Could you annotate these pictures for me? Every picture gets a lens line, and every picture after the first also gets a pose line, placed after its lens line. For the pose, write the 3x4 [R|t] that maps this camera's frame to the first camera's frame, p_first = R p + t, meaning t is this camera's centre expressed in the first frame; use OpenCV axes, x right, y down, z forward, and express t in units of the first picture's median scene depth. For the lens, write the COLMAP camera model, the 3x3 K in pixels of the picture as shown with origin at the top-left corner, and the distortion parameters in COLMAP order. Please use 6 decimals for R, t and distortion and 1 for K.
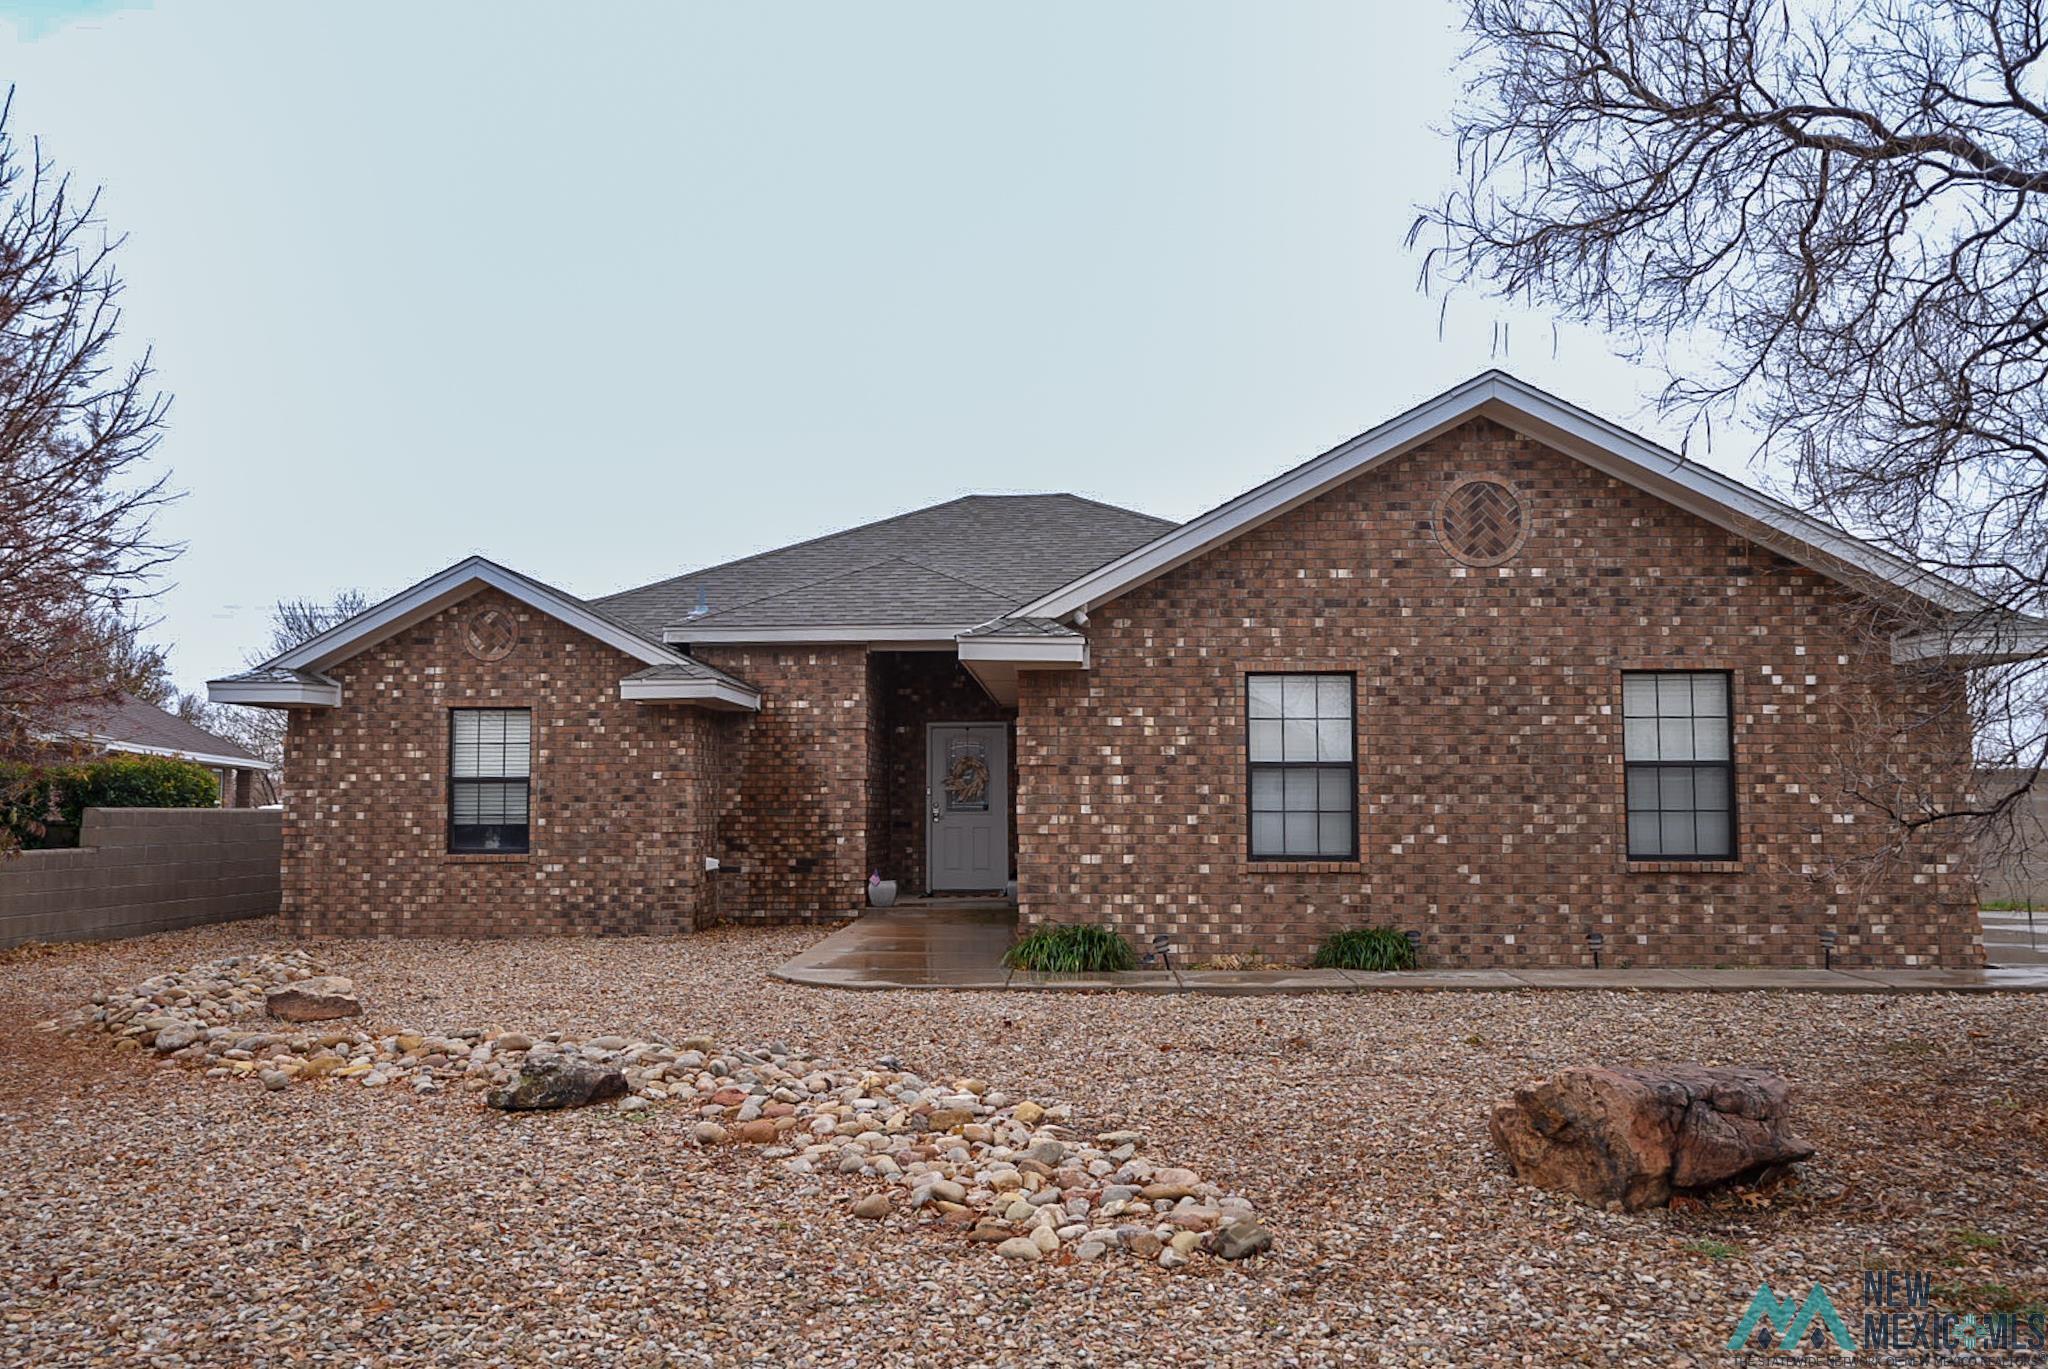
lens RADIAL K [[1540.3, 0, 1031.6], [0, 1540.3, 689.3], [0, 0, 1]] dist [0.008625, -0.006961]
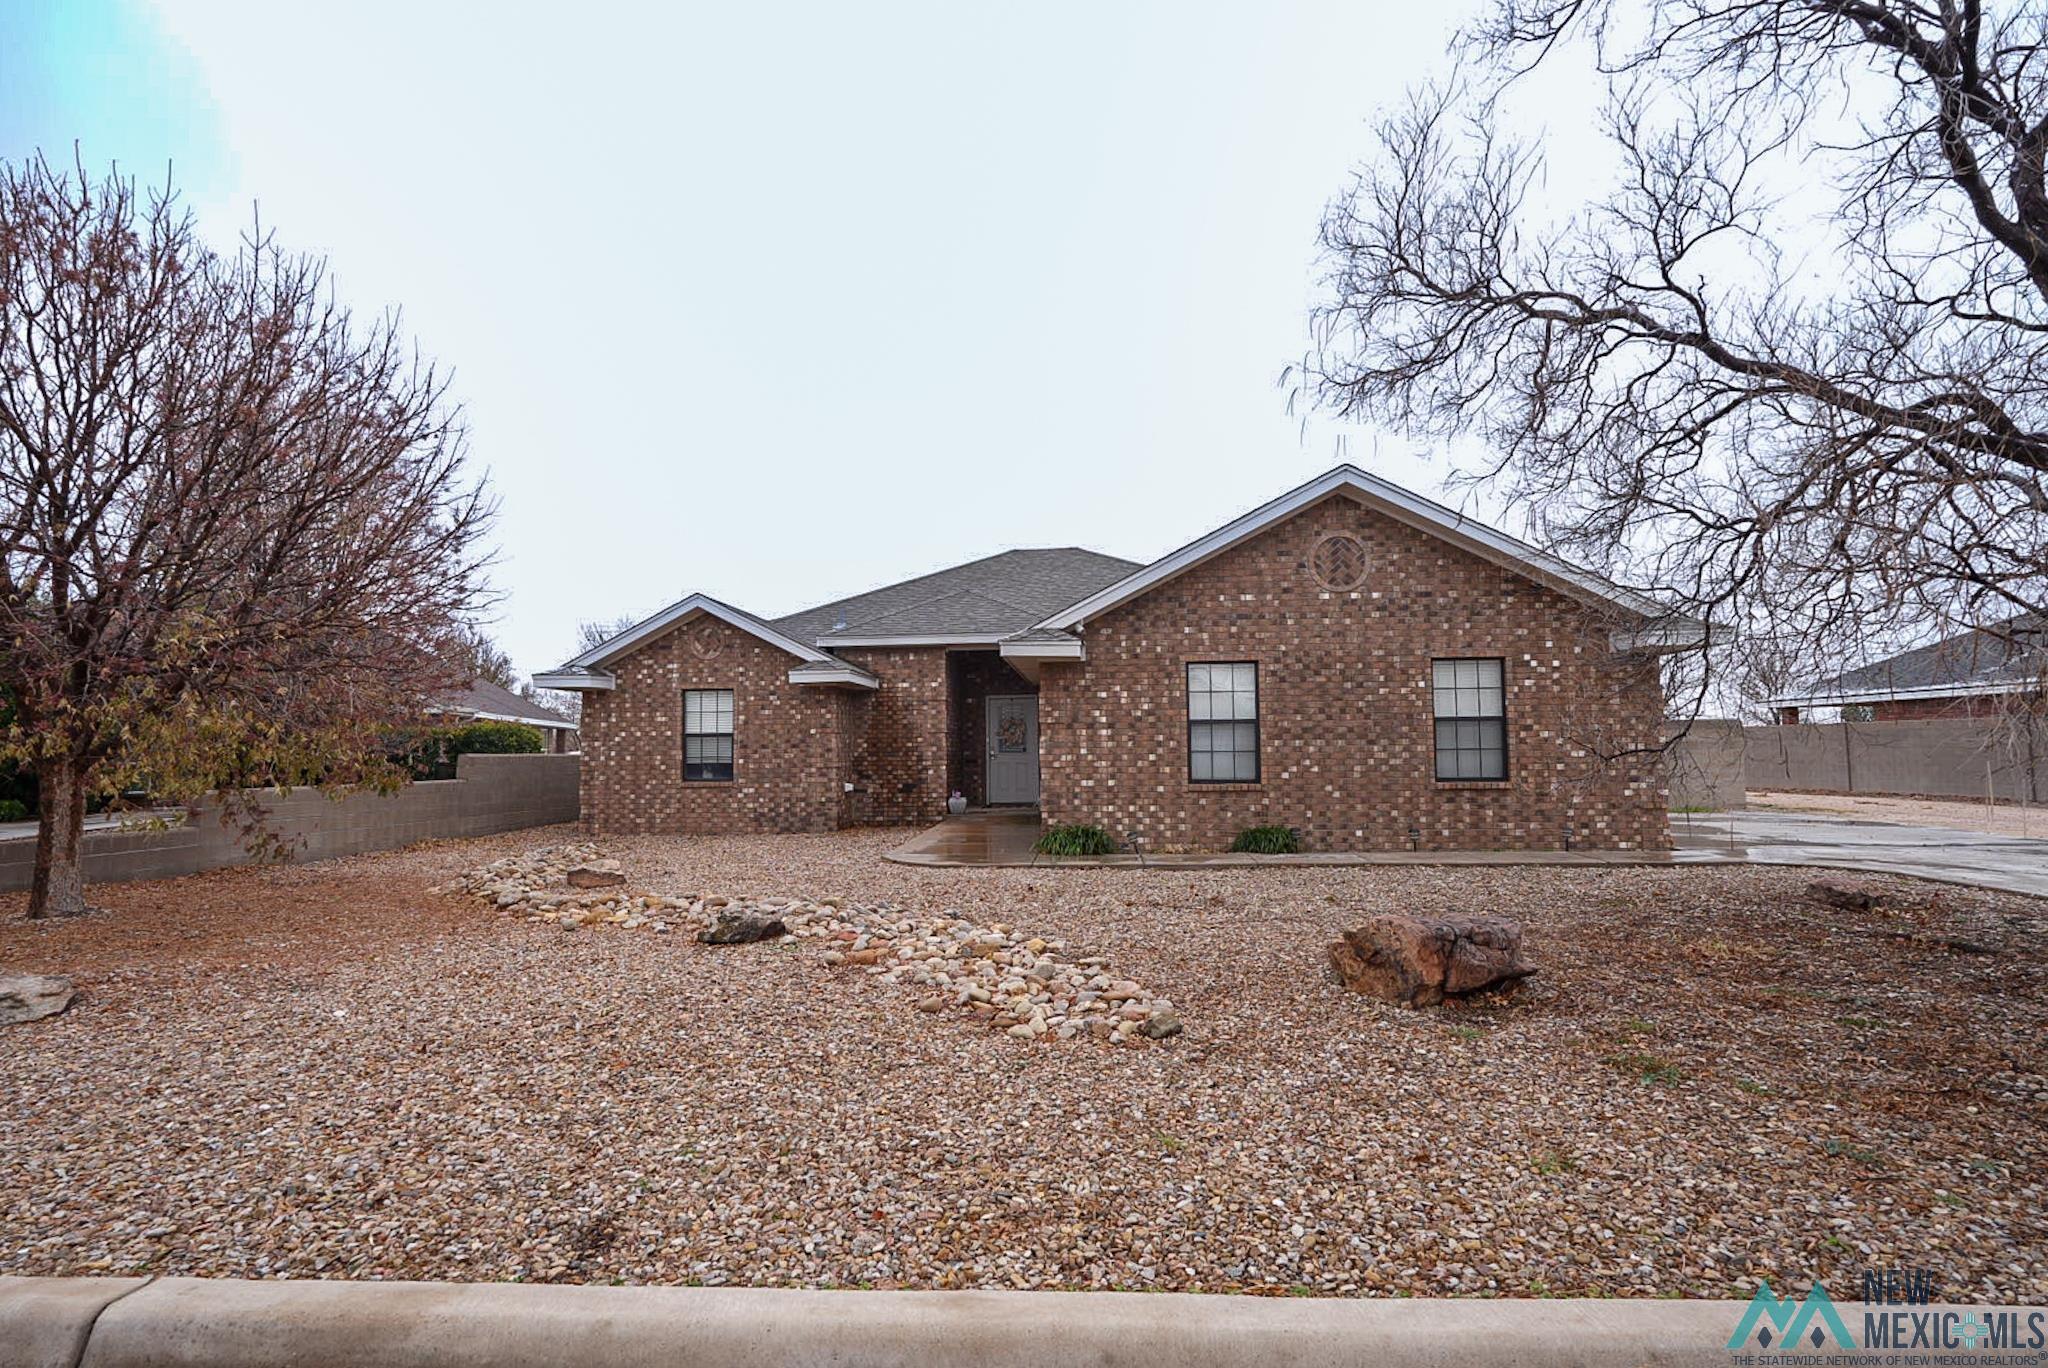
lens RADIAL K [[992.5, 0, 1024.0], [0, 992.5, 684.0], [0, 0, 1]] dist [-0.005414, 0.000198]
pose [[0.999269, -0.009799, -0.036942, 0.012640], [0.010208, 0.999889, 0.010889, -0.001433], [0.036831, -0.011258, 0.999258, -0.003827]]
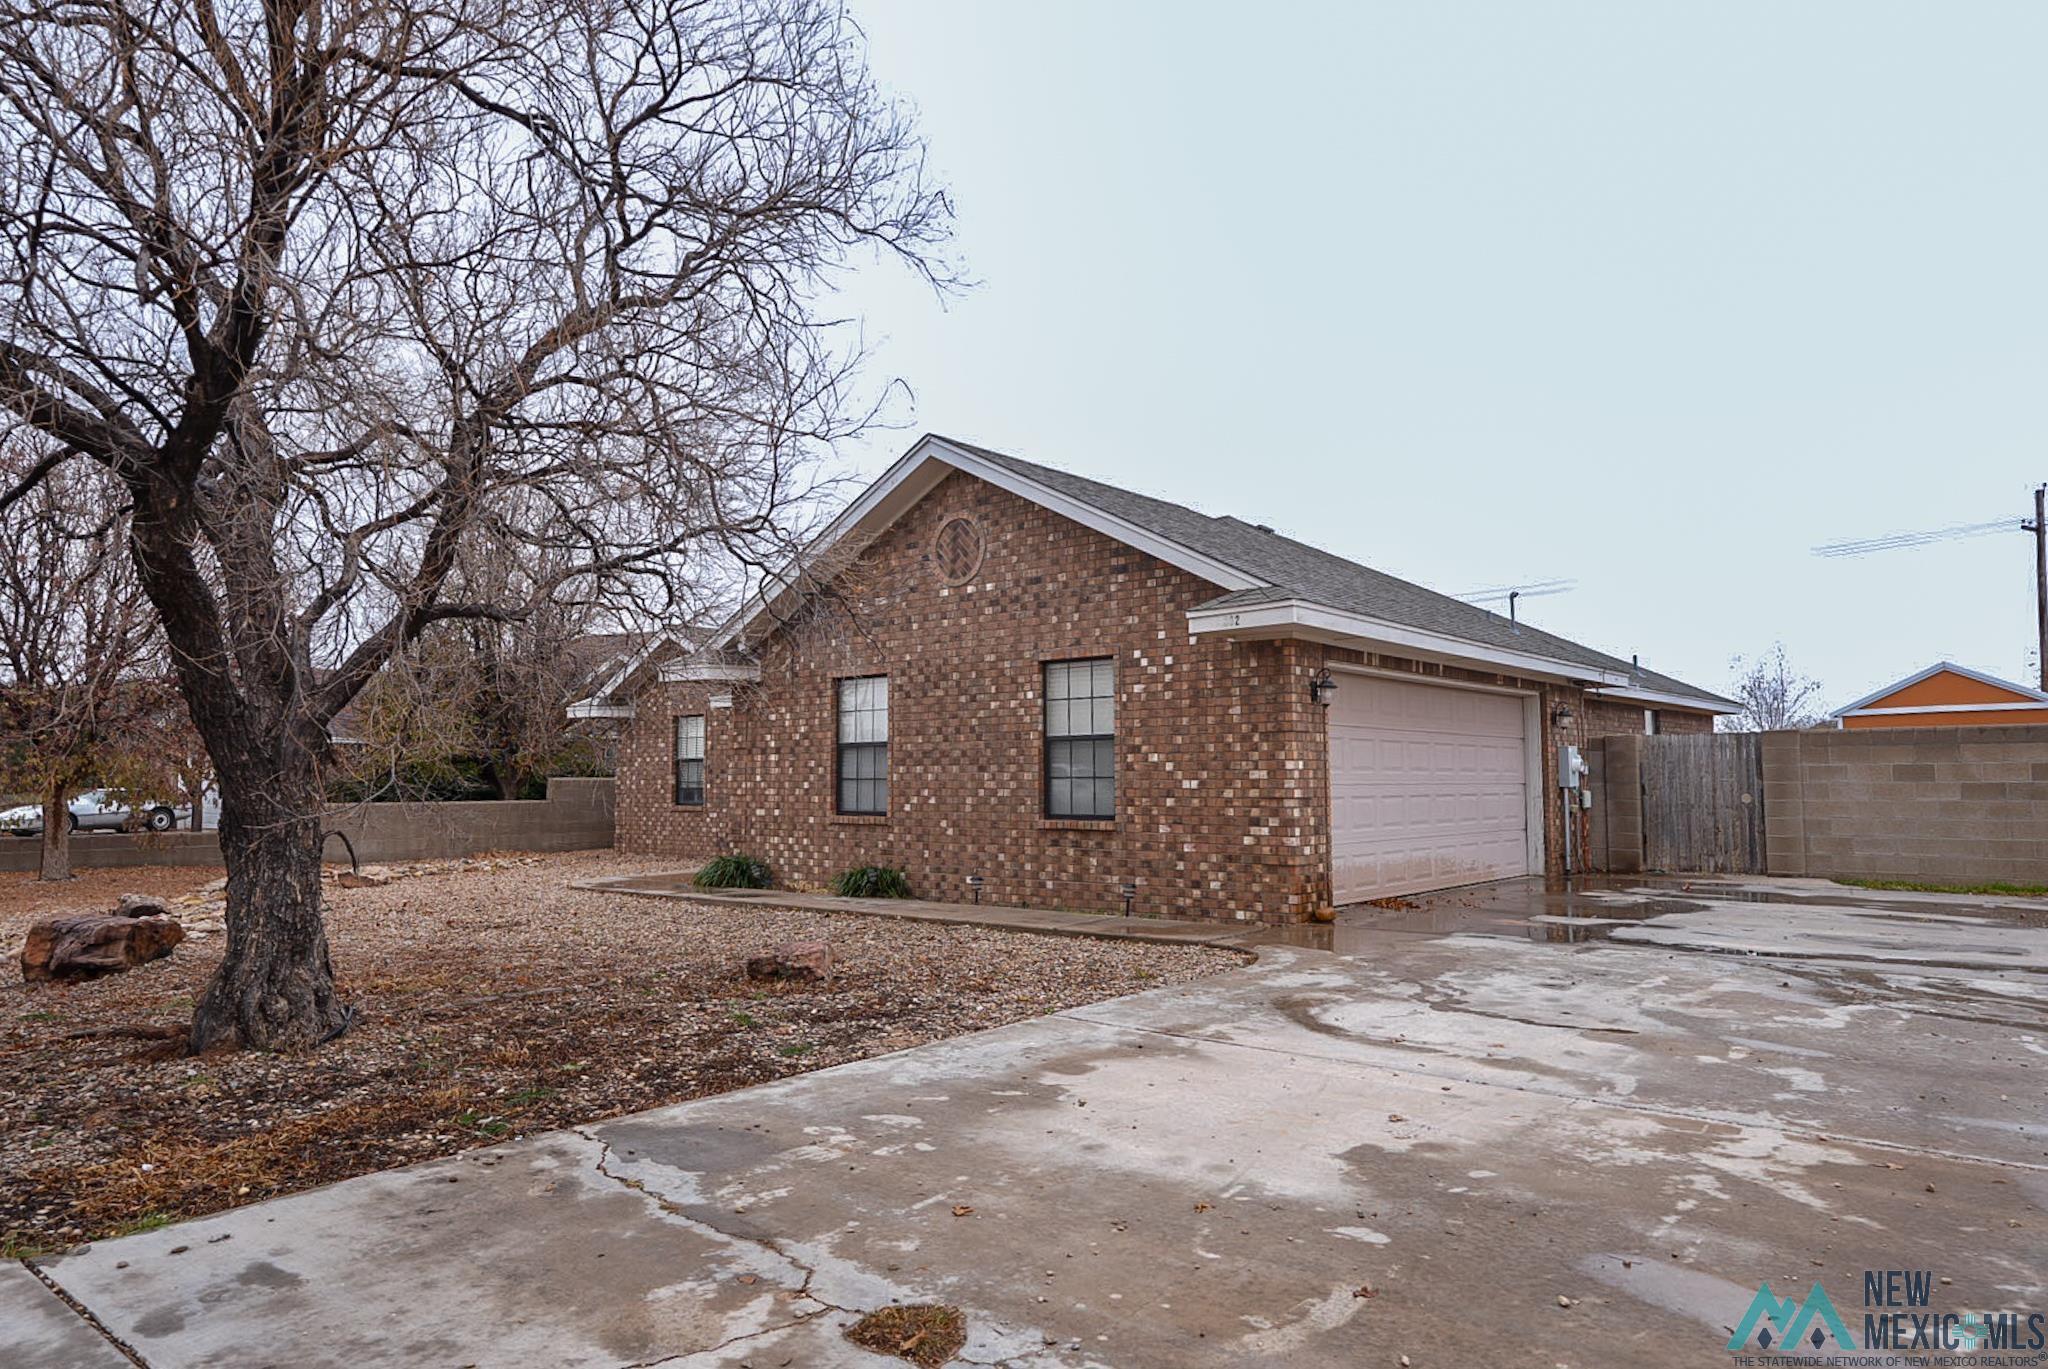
lens RADIAL K [[1288.1, 0, 1024.0], [0, 1288.1, 684.5], [0, 0, 1]] dist [0.000652, -0.000002]
pose [[0.785499, -0.047836, -0.617012, 0.996577], [0.052170, 0.998578, -0.011002, 0.016202], [0.616661, -0.023547, 0.786877, 0.198568]]
